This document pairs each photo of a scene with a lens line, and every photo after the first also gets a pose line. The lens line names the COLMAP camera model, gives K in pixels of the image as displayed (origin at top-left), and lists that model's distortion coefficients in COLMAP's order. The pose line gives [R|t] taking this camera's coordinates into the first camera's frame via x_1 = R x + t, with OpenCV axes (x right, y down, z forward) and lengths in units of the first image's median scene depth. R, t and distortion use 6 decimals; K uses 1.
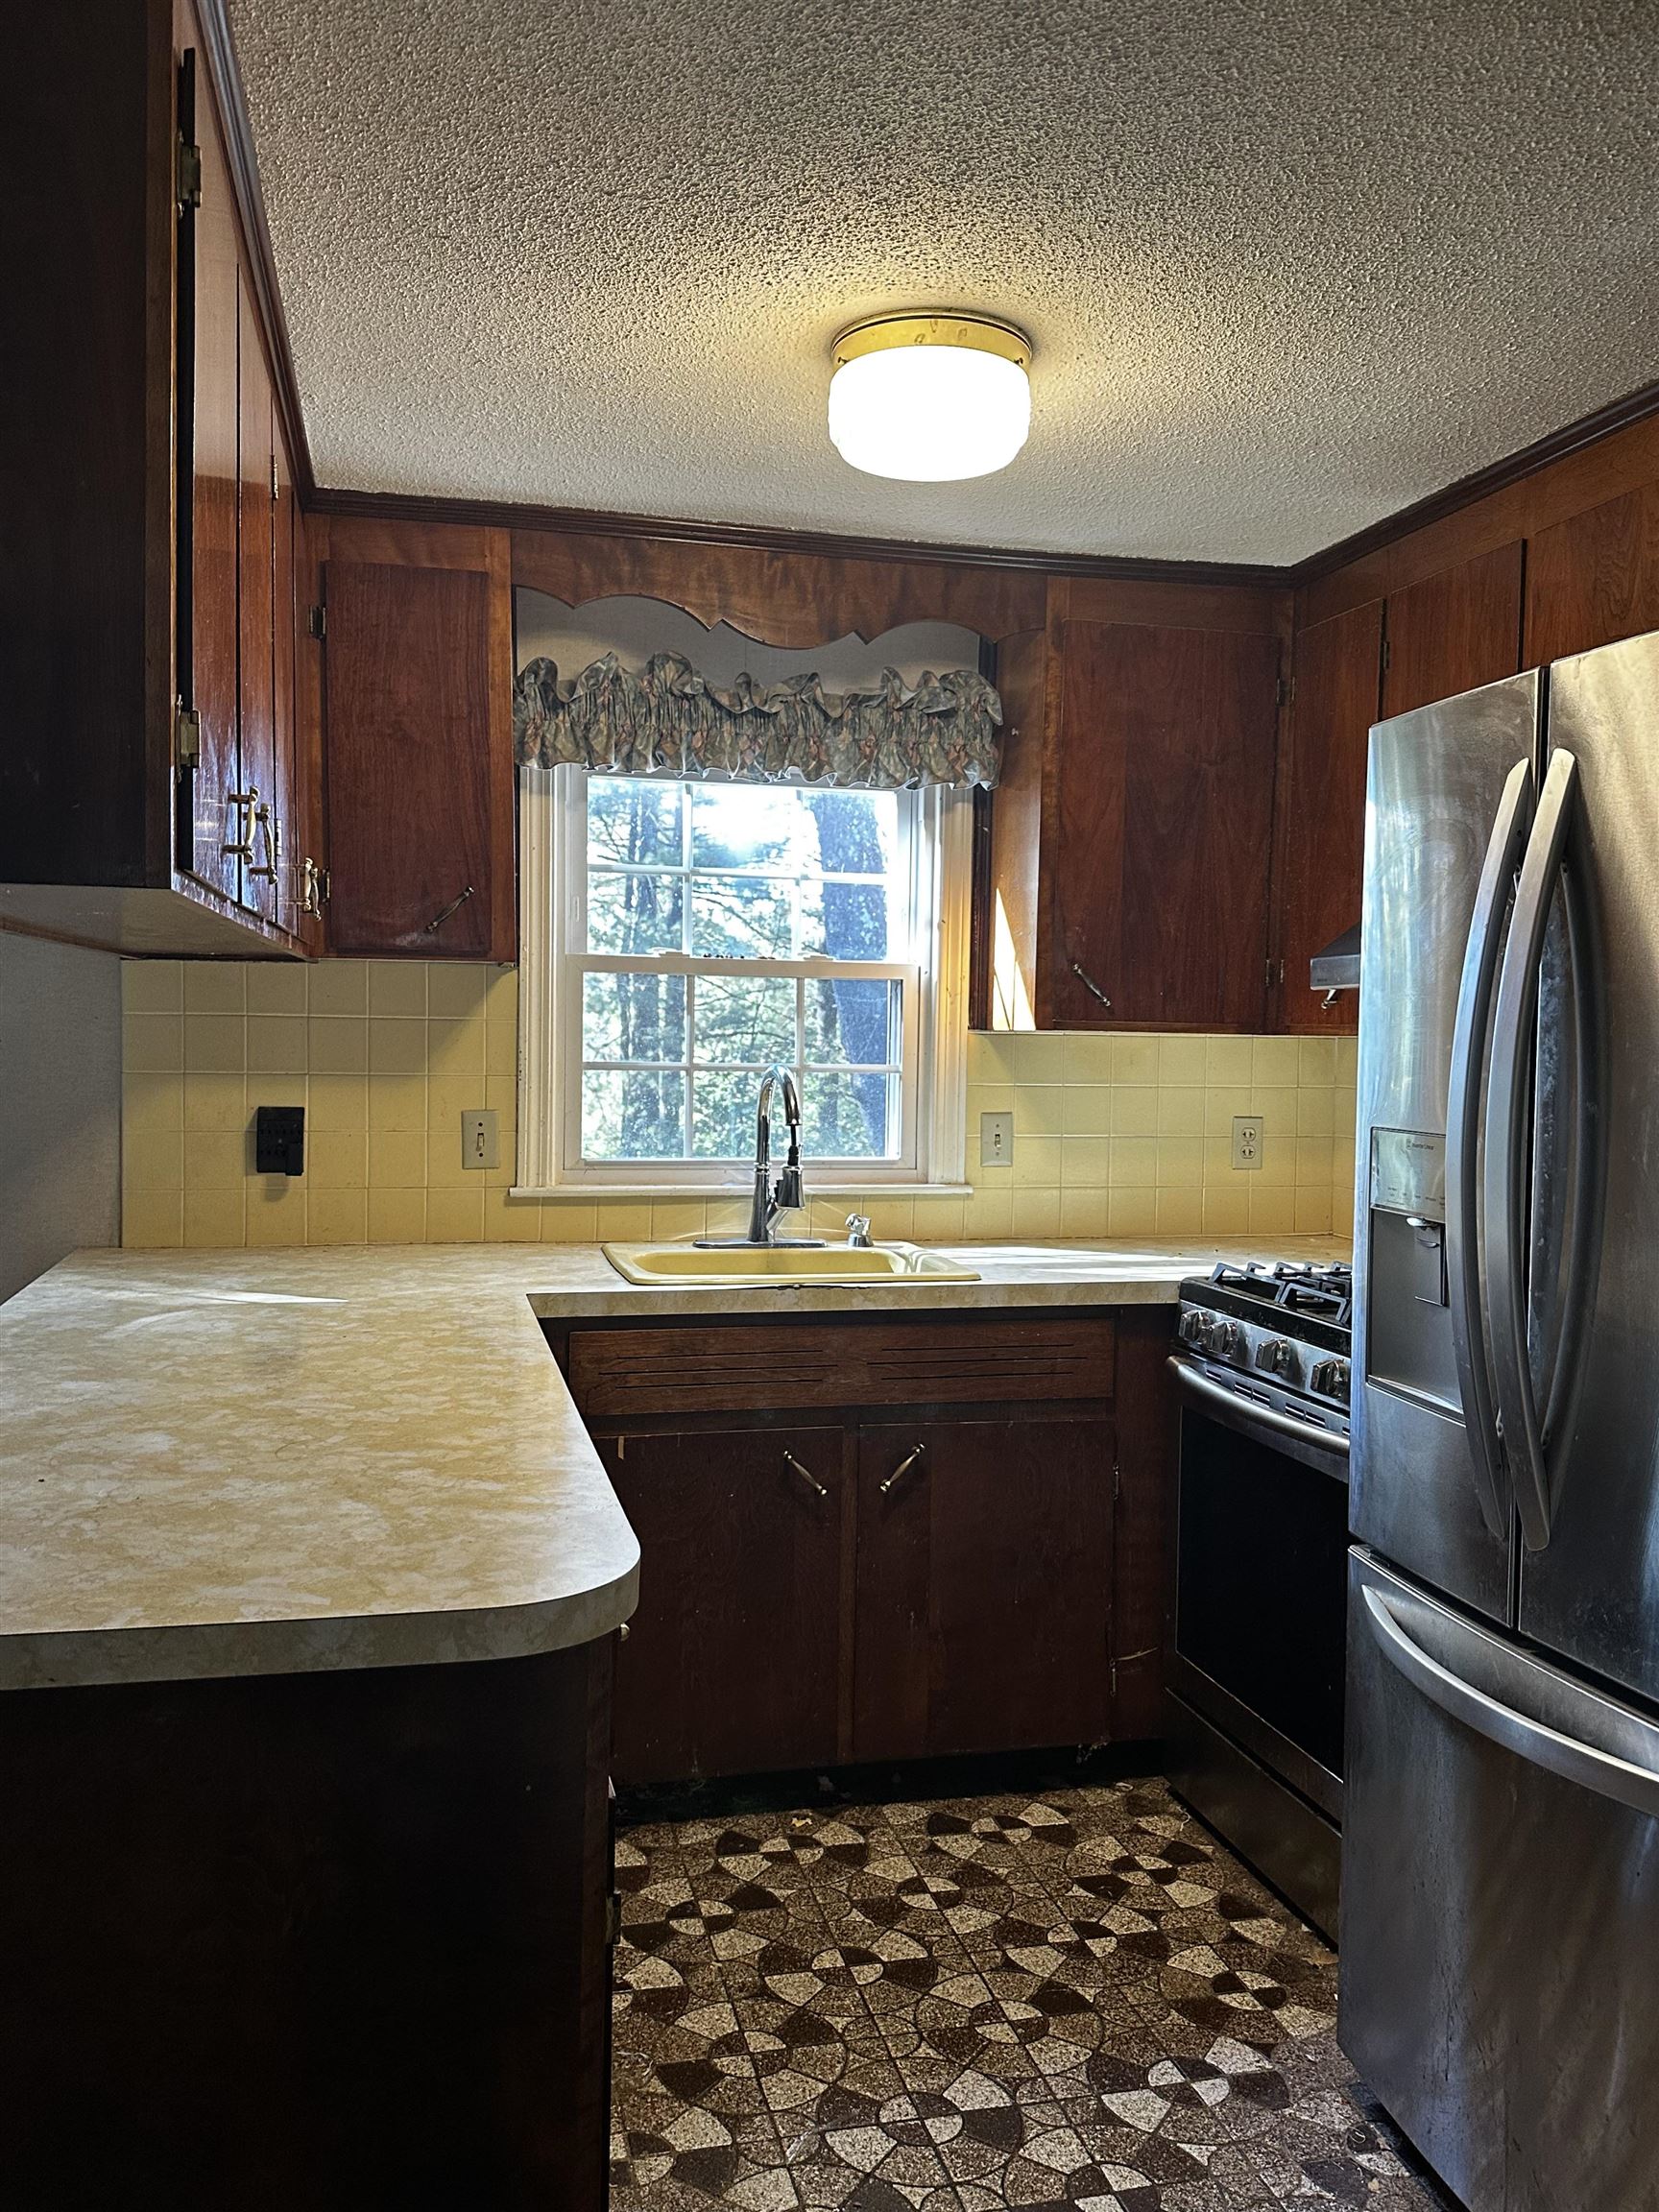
lens RADIAL K [[1772.5, 0, 828.6], [0, 1772.5, 1114.8], [0, 0, 1]] dist [0.036499, -0.031282]
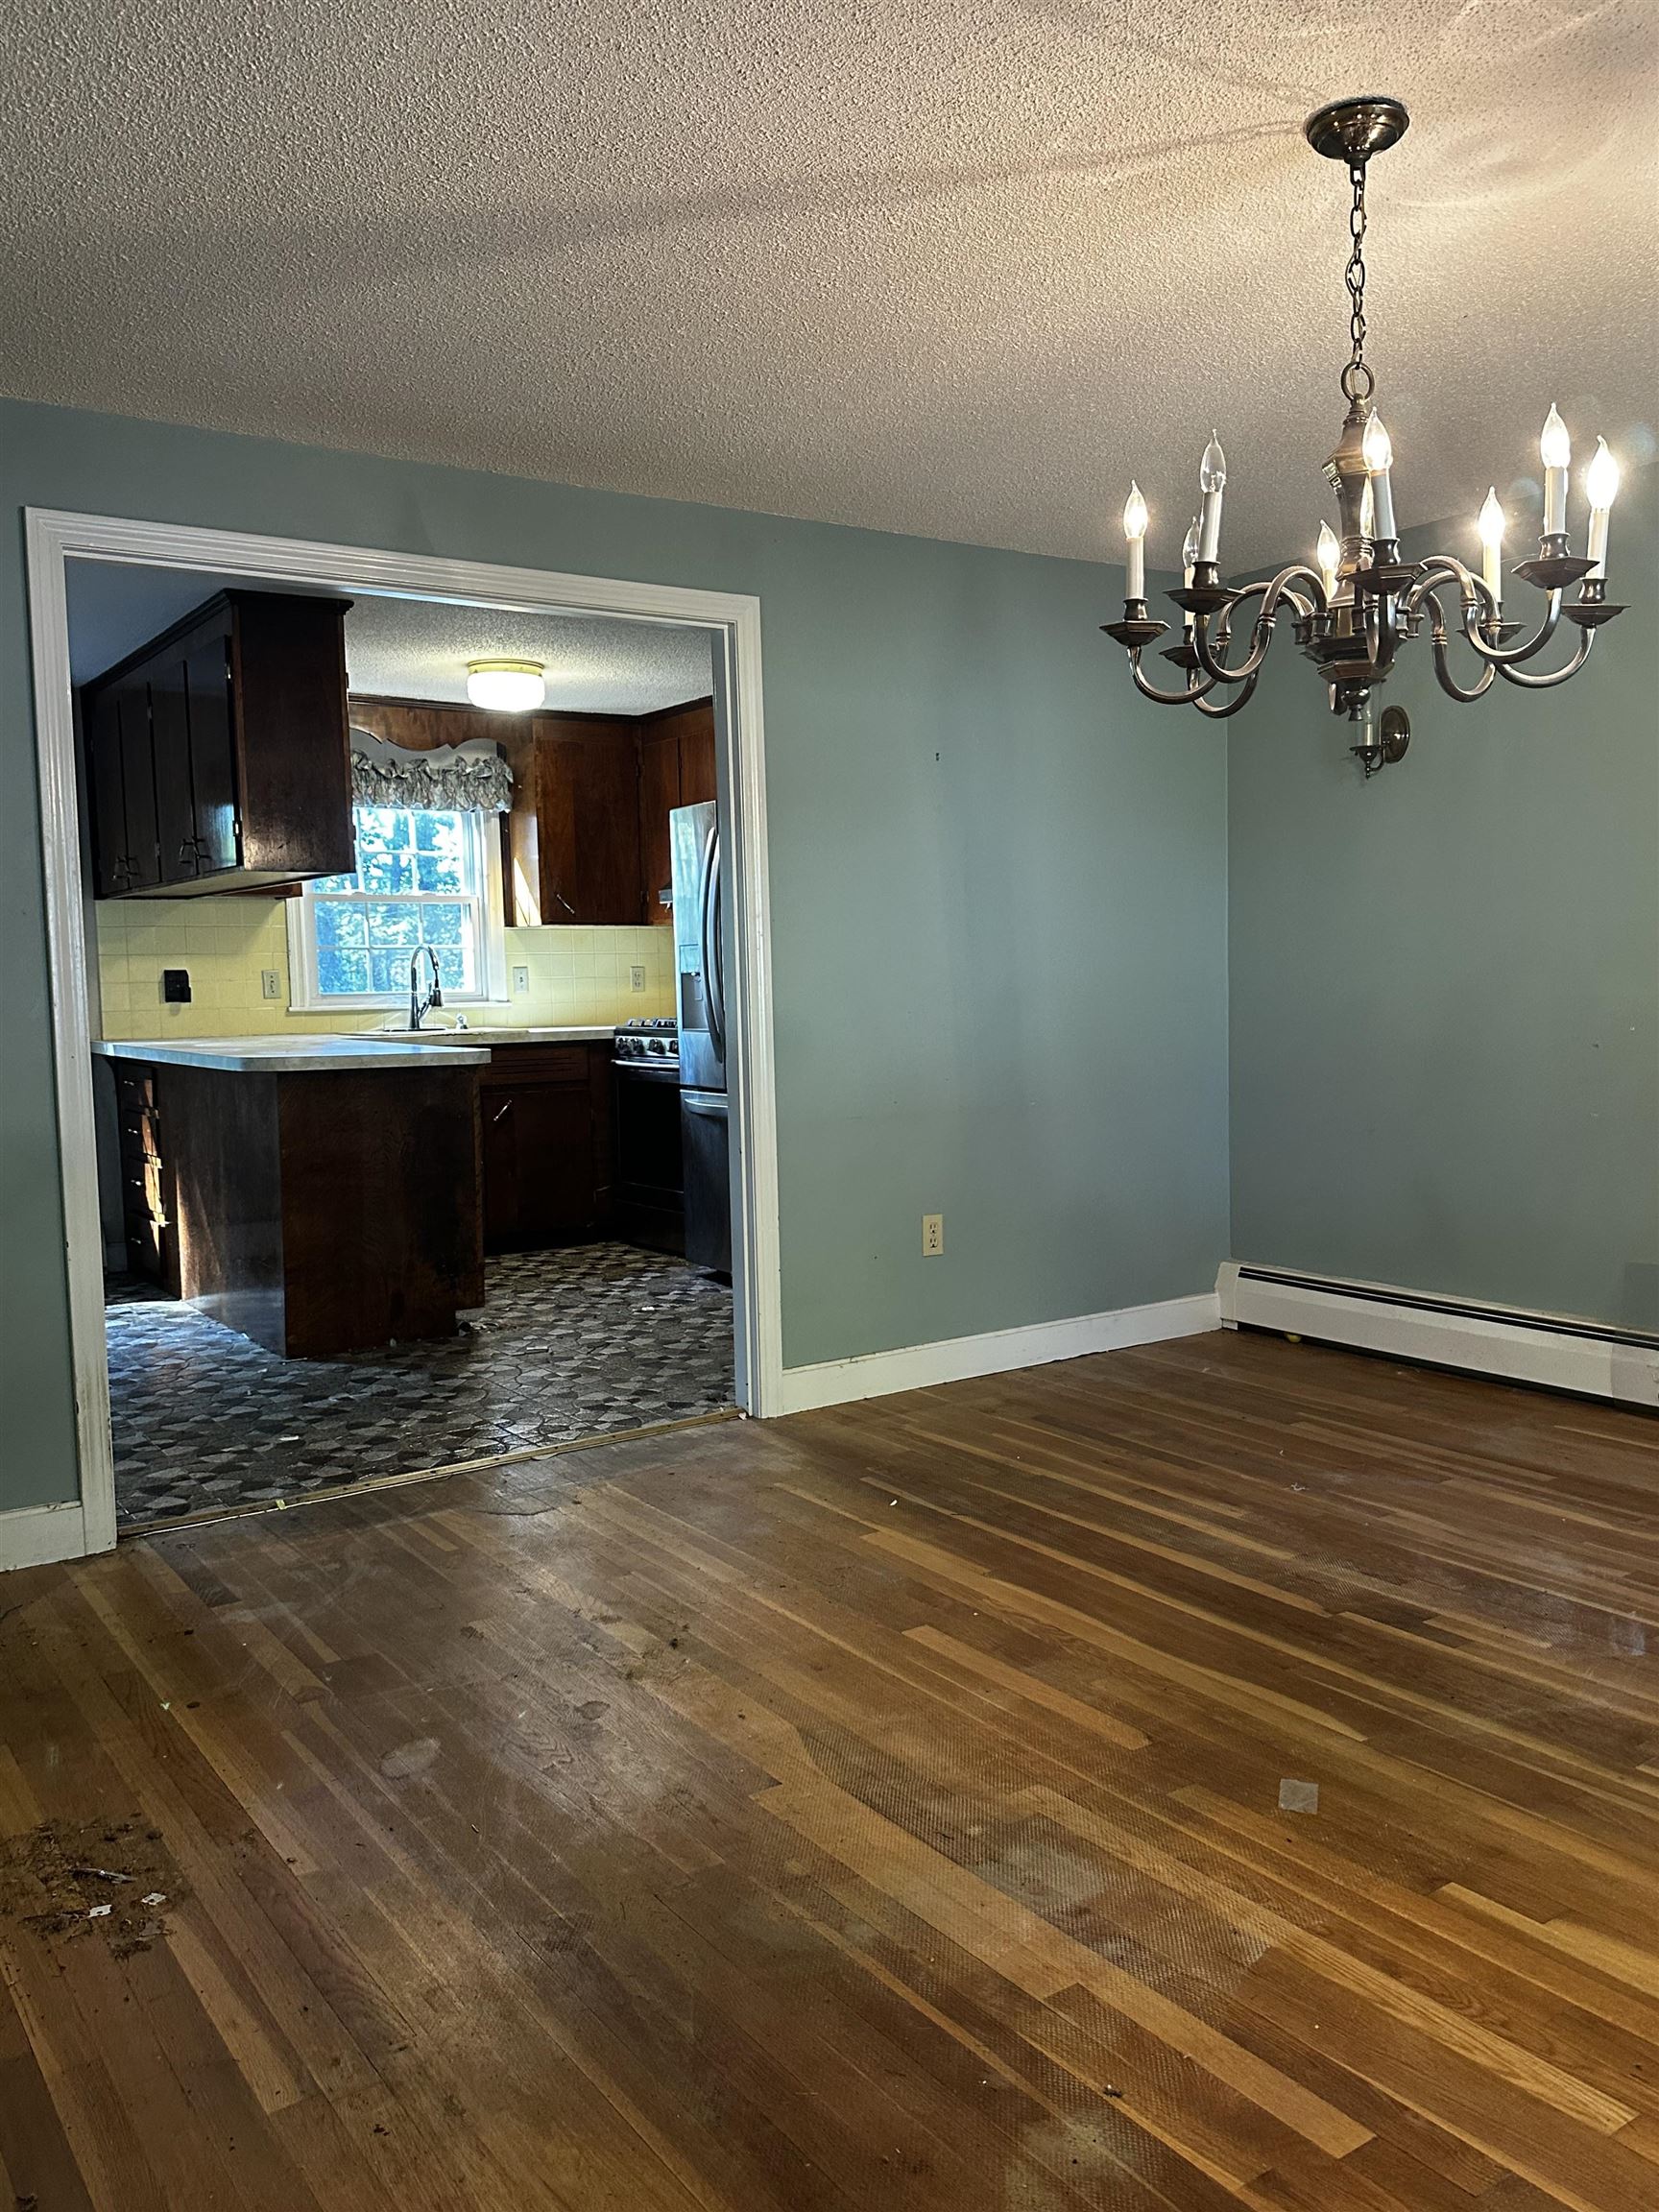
lens RADIAL K [[1772.5, 0, 893.0], [0, 1772.5, 1151.4], [0, 0, 1]] dist [0.036499, -0.031282]
pose [[0.925072, -0.070072, 0.373271, -0.323262], [0.047110, 0.996413, 0.070300, 0.098631], [-0.376858, -0.047448, 0.925055, -1.230340]]
